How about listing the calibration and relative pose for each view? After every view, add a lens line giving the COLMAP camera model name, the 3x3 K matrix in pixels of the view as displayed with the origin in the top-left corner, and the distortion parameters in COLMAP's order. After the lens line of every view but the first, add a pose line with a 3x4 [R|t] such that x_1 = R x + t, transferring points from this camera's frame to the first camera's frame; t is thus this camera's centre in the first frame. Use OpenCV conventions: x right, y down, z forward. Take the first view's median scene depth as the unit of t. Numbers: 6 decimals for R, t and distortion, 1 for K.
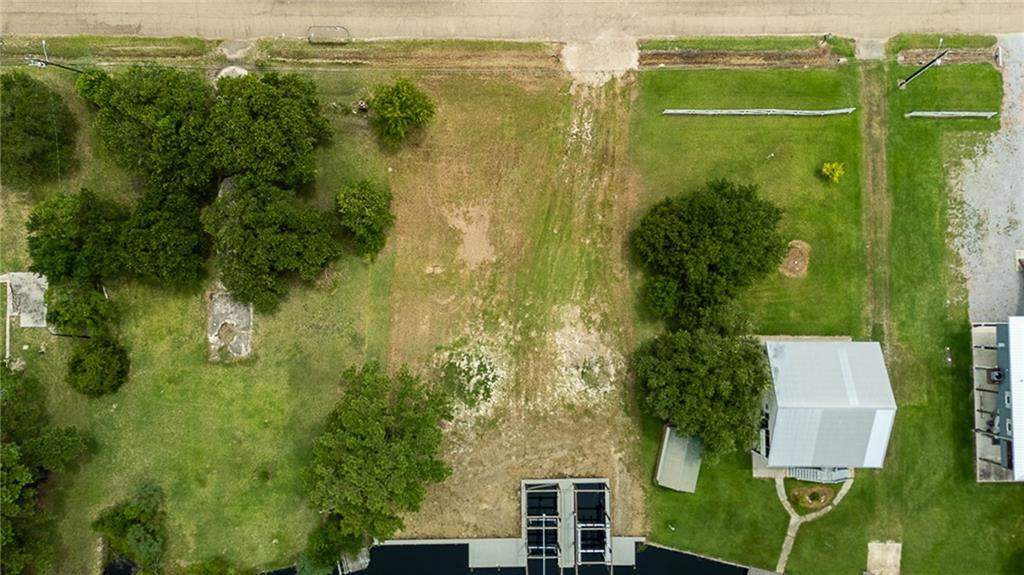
lens RADIAL K [[767.5, 0, 512.0], [0, 767.5, 287.5], [0, 0, 1]] dist [0.092644, -0.083875]
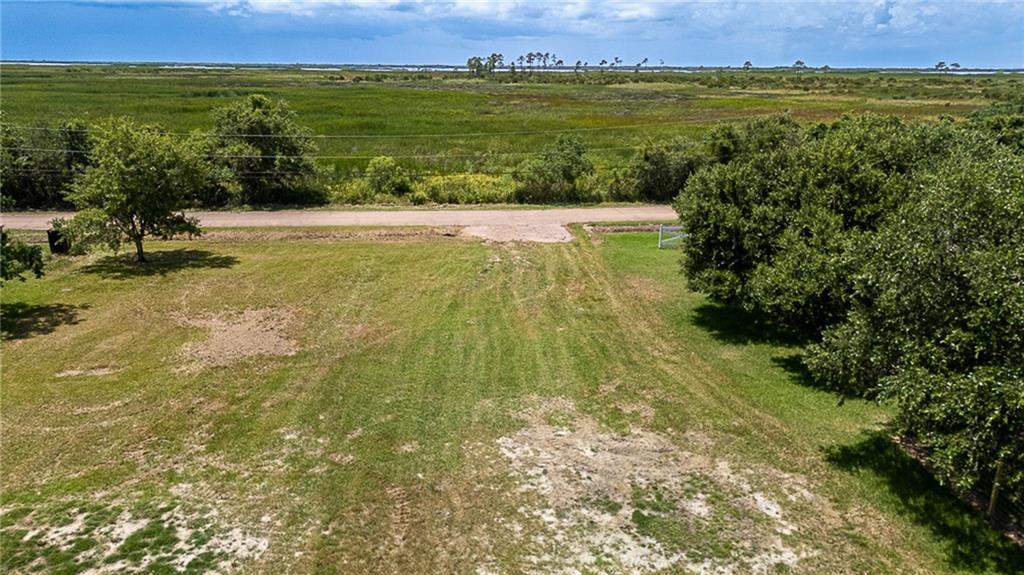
lens RADIAL K [[824.1, 0, 515.1], [0, 824.1, 250.4], [0, 0, 1]] dist [0.088628, -0.090903]
pose [[0.993087, -0.035560, 0.111862, 0.034423], [0.117244, 0.254999, -0.959807, 0.309695], [0.005606, 0.966287, 0.257405, 0.869639]]
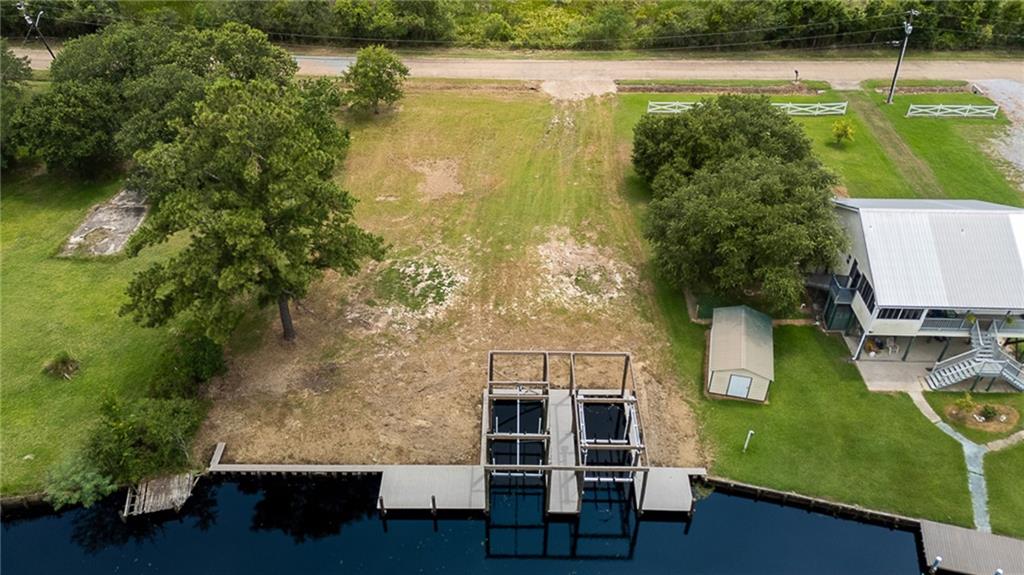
lens RADIAL K [[767.5, 0, 512.0], [0, 767.5, 287.5], [0, 0, 1]] dist [0.092644, -0.083875]
pose [[0.999894, 0.001098, -0.014539, 0.042582], [-0.011681, 0.657104, -0.753710, 0.649494], [0.008726, 0.753799, 0.657047, 0.541167]]
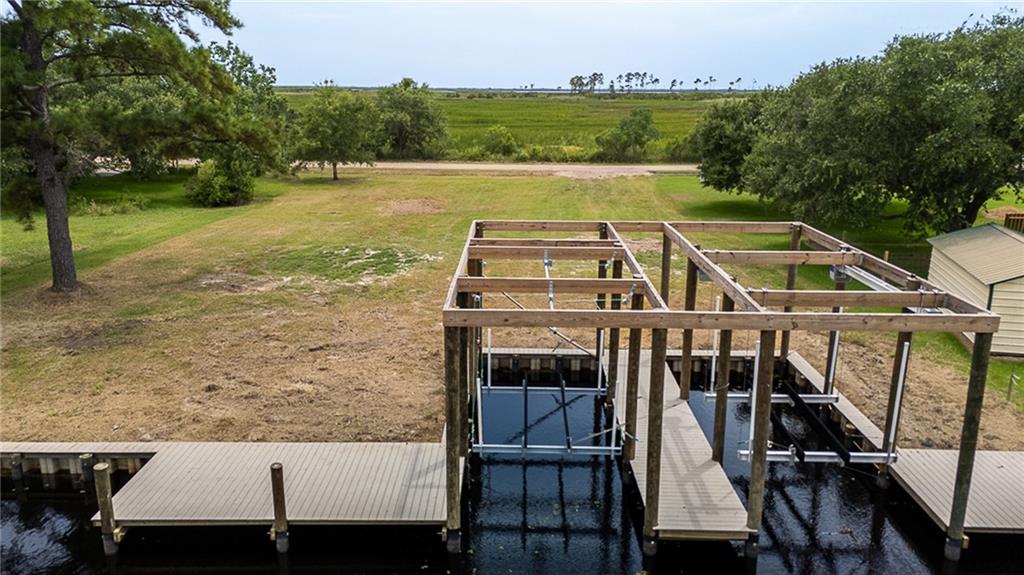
lens RADIAL K [[773.5, 0, 512.0], [0, 773.5, 287.5], [0, 0, 1]] dist [0.039063, -0.002875]
pose [[0.999872, -0.005599, -0.014973, 0.033248], [-0.012755, 0.285155, -0.958396, 0.495107], [0.009635, 0.958465, 0.285047, 0.901726]]
